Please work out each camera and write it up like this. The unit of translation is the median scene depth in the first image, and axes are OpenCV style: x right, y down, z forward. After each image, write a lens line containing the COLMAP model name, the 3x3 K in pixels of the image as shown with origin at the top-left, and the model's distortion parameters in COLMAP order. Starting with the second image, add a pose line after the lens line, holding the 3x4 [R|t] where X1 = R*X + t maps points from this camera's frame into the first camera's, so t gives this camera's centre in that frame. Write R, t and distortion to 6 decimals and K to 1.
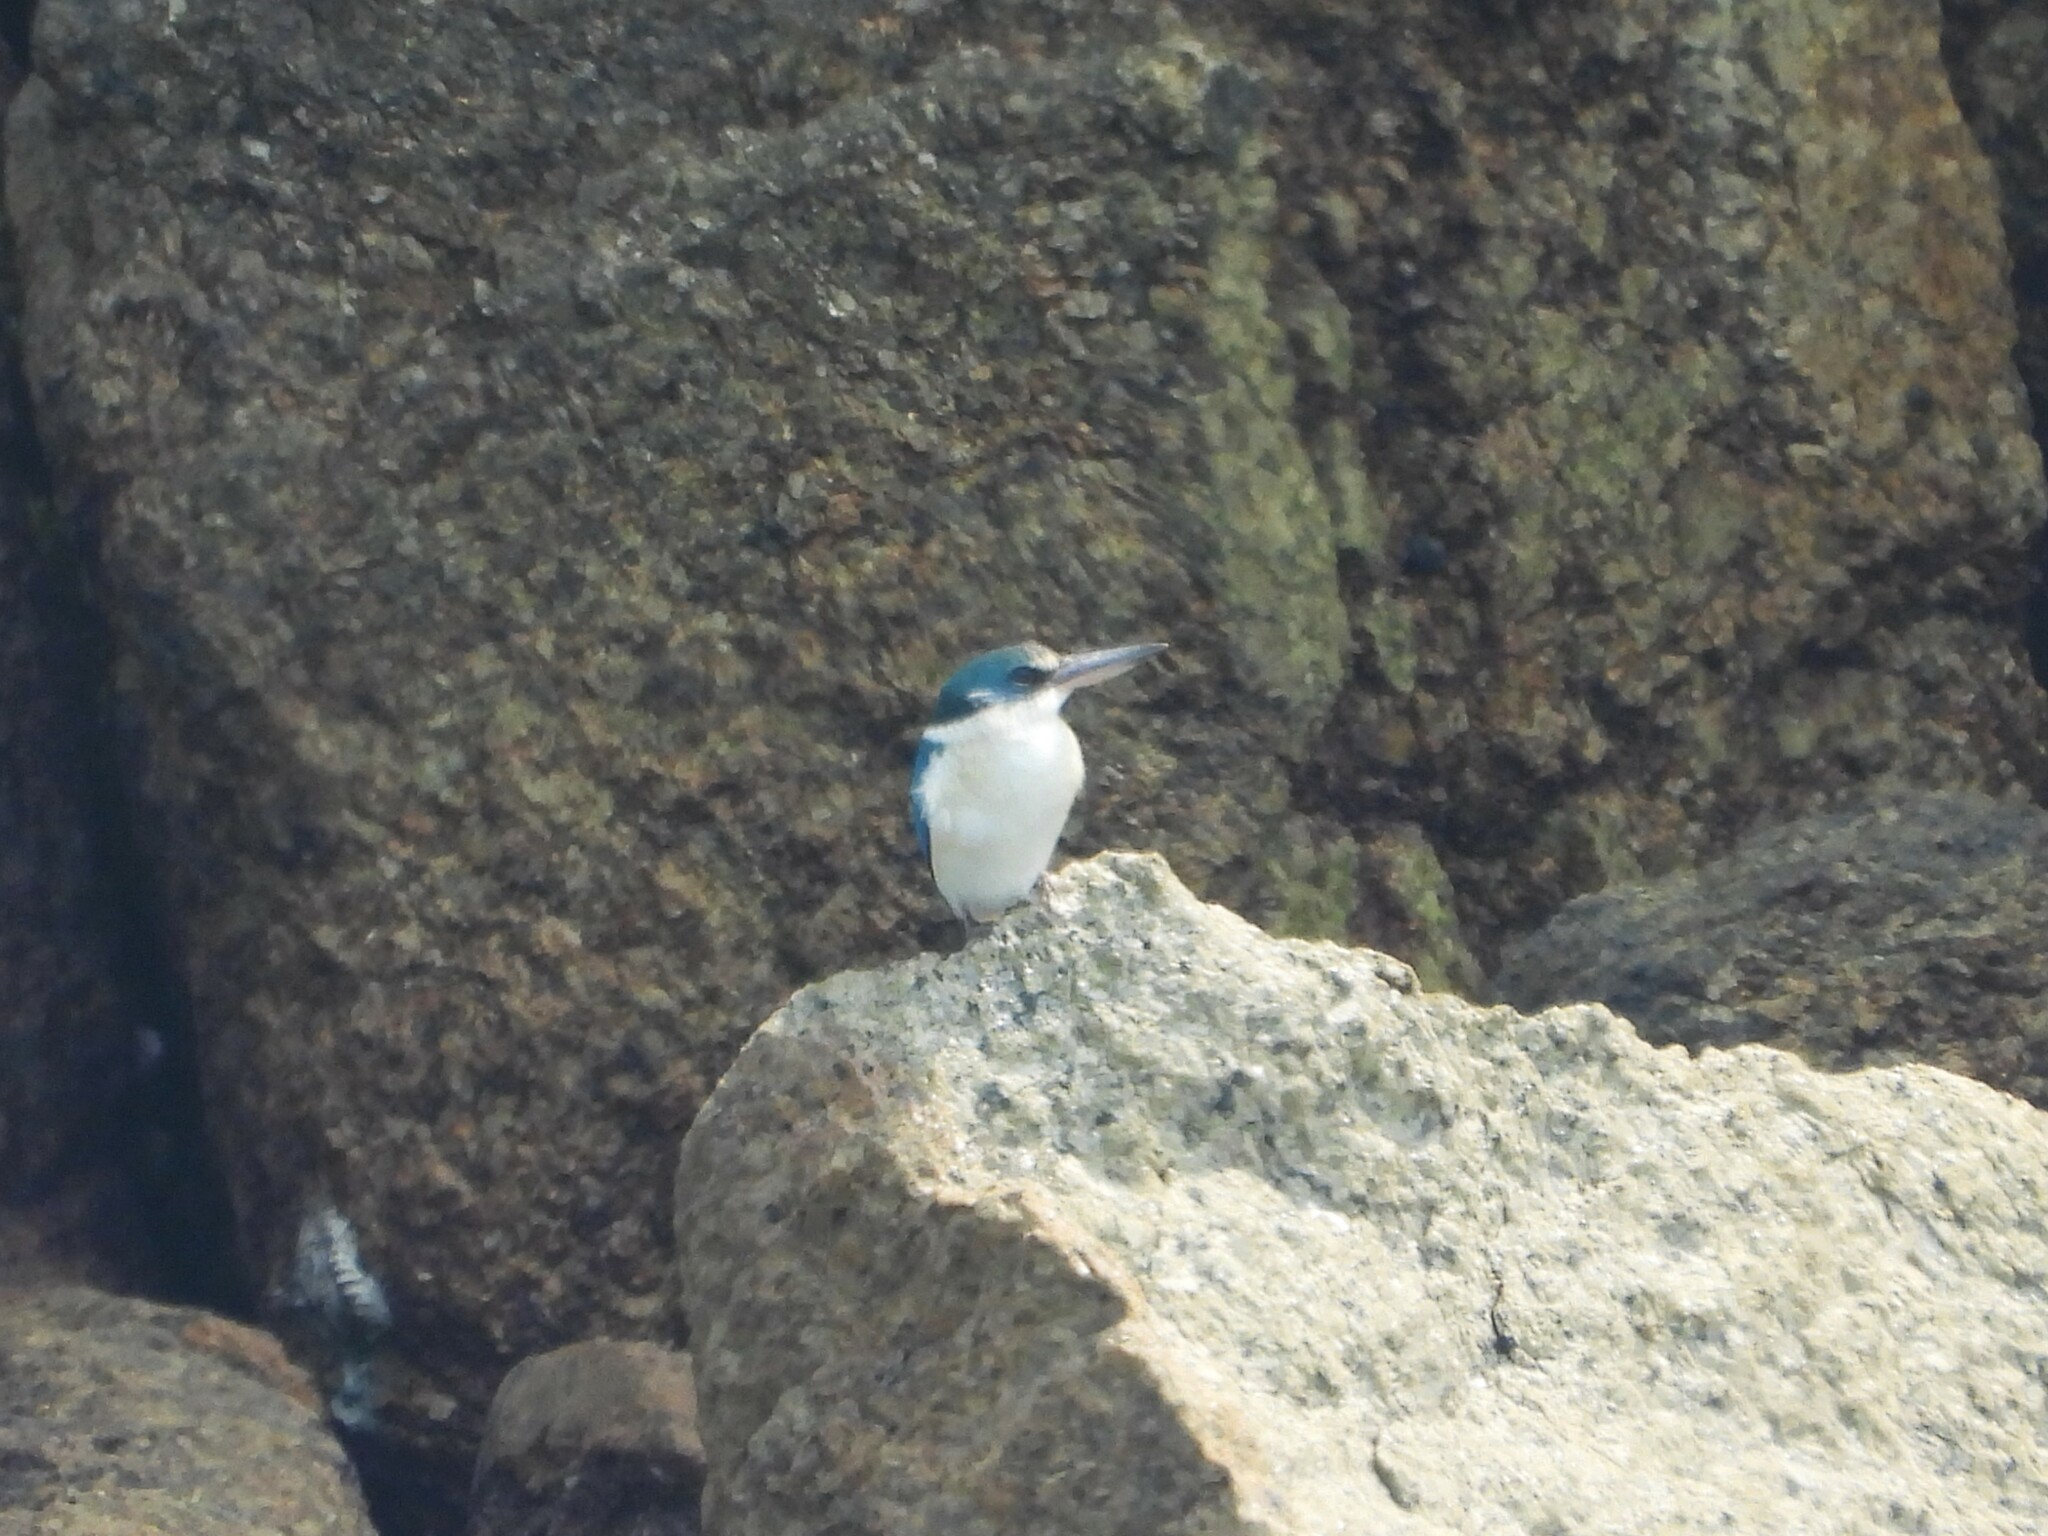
lens RADIAL K [[1594.0, 0, 975.0], [0, 1594.0, 781.3], [0, 0, 1]] dist [0.010468, -0.000279]
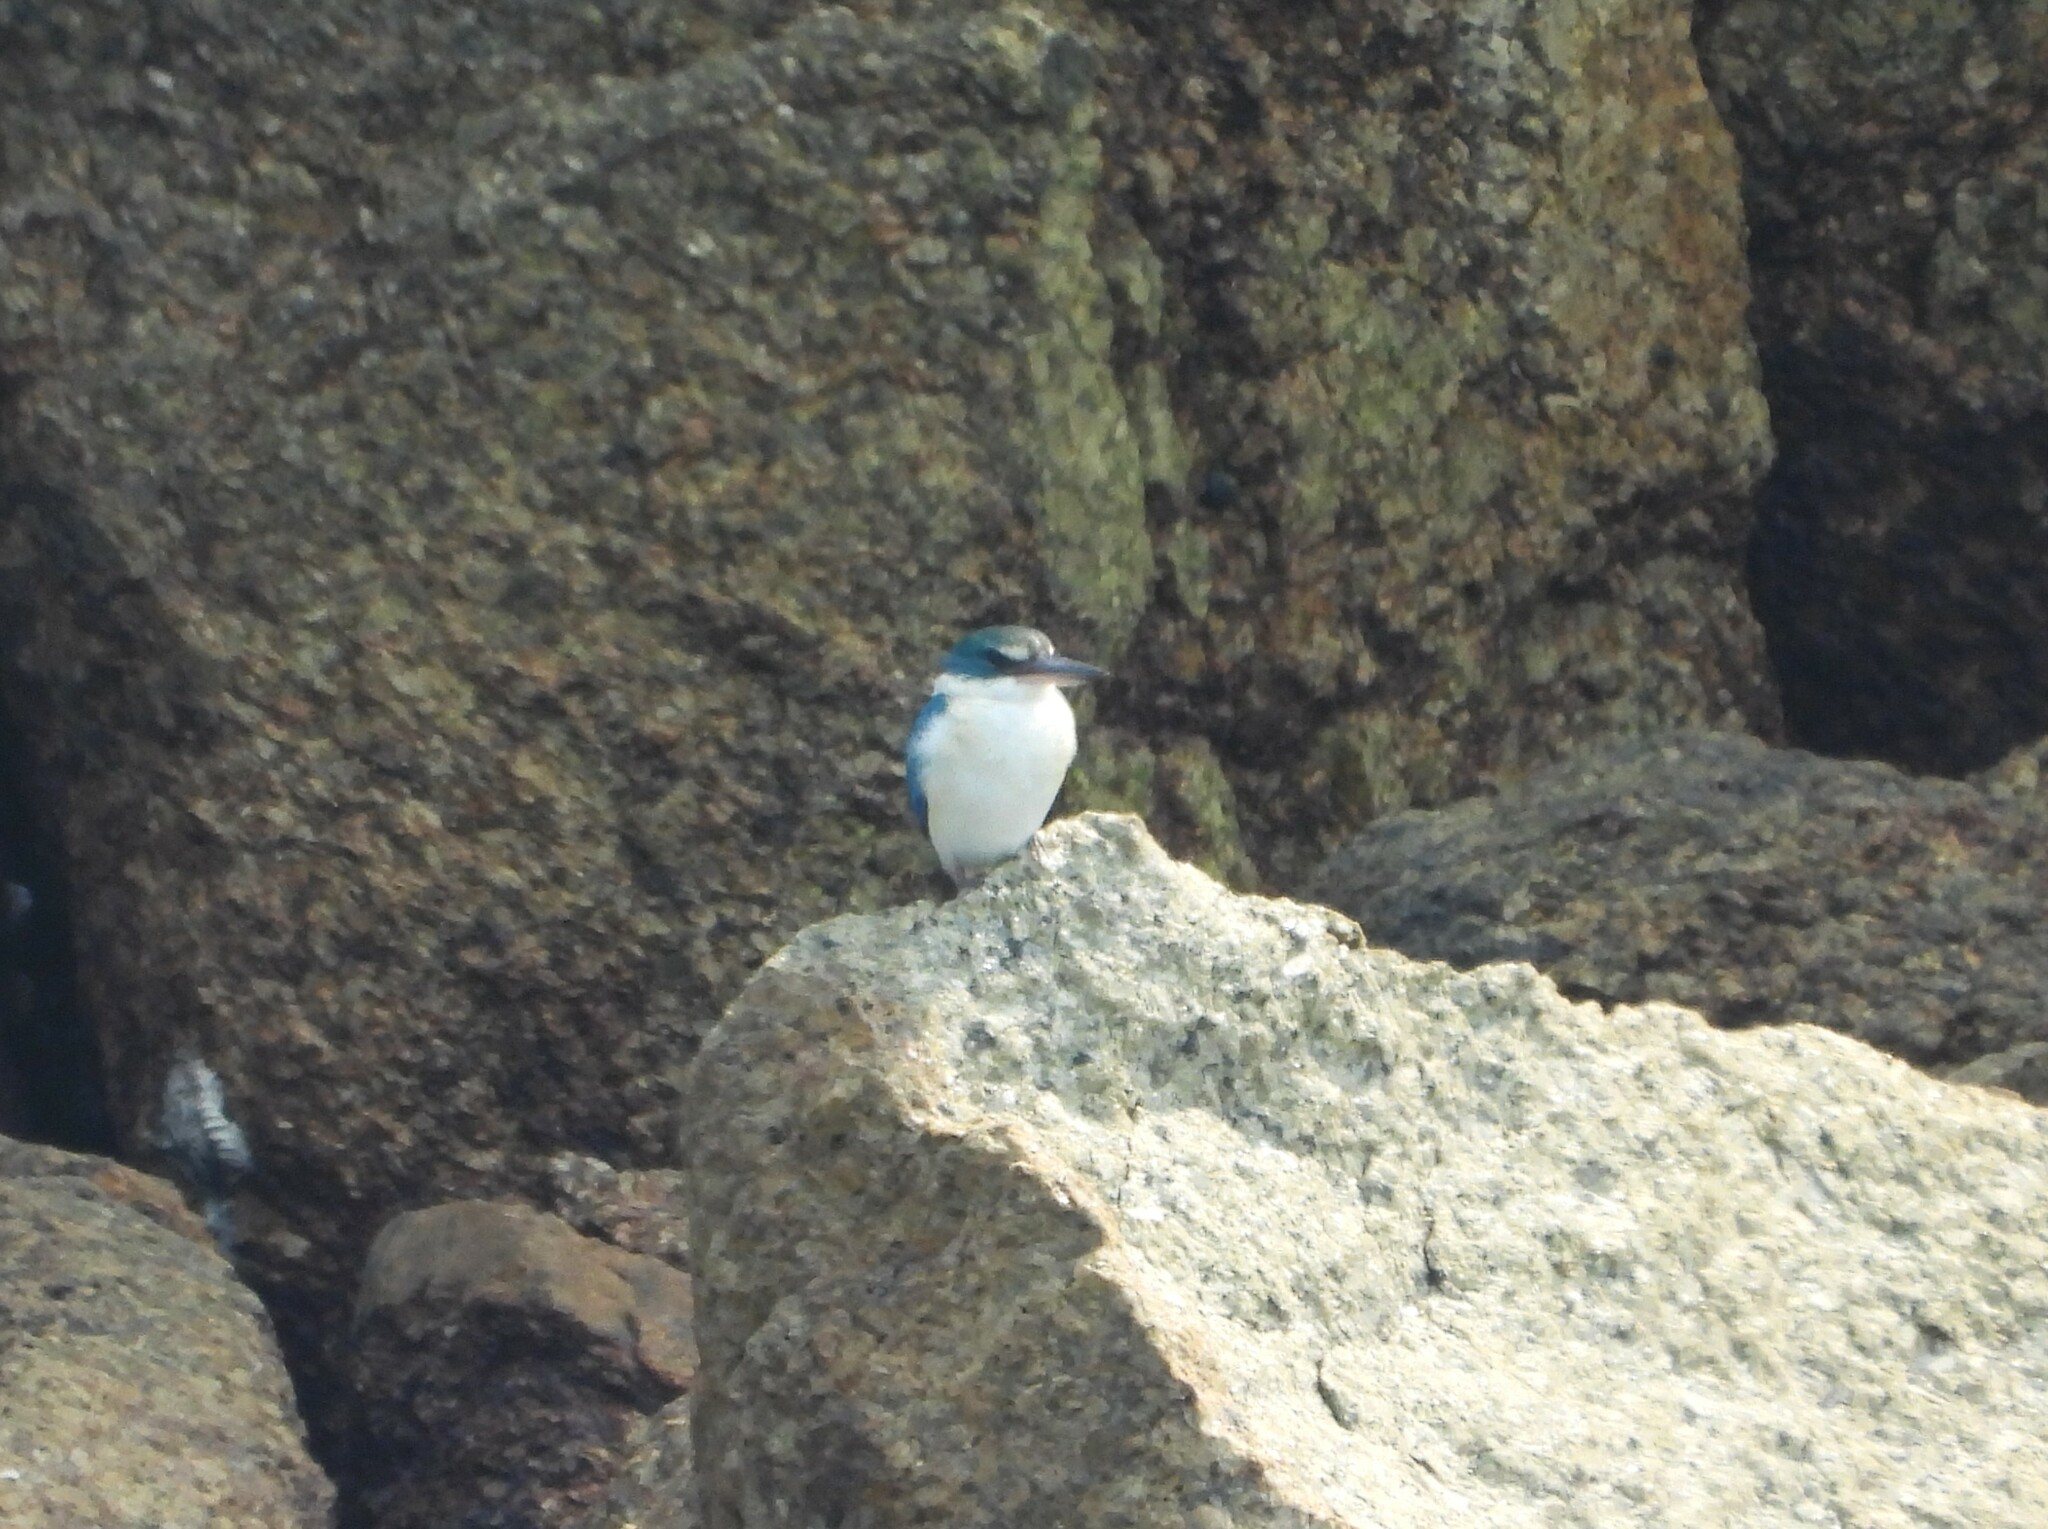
lens RADIAL K [[1474.3, 0, 1024.0], [0, 1474.3, 764.5], [0, 0, 1]] dist [0.000915, 0.003147]
pose [[0.999391, 0.034700, -0.003668, 0.113196], [-0.034693, 0.999396, 0.002101, 0.033496], [0.003739, -0.001972, 0.999991, 0.000334]]
